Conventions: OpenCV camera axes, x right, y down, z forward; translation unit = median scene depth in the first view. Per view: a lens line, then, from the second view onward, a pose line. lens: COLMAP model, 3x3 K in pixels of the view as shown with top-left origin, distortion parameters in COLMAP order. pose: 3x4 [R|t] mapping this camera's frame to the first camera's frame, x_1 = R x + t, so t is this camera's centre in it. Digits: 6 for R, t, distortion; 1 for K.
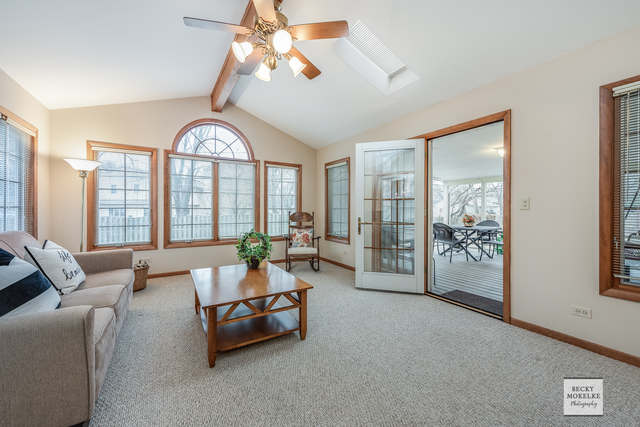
lens RADIAL K [[249.3, 0, 320.3], [0, 249.3, 208.1], [0, 0, 1]] dist [0.002657, -0.000112]
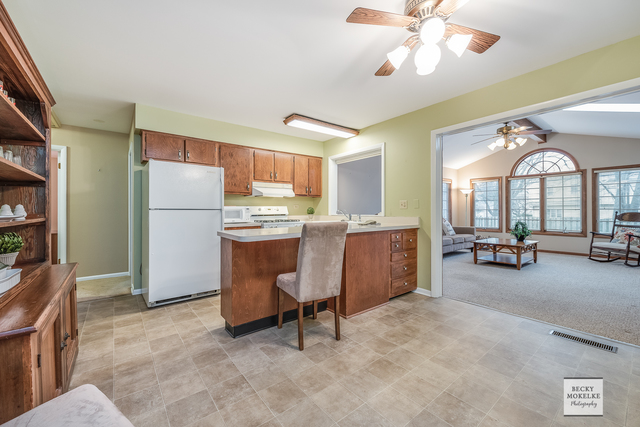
lens RADIAL K [[254.7, 0, 315.1], [0, 254.7, 210.6], [0, 0, 1]] dist [0.007904, 0.000029]
pose [[0.099236, -0.004730, -0.995053, 0.950593], [0.008079, 0.999960, -0.003948, 0.002749], [0.995031, -0.007647, 0.099271, -0.473551]]
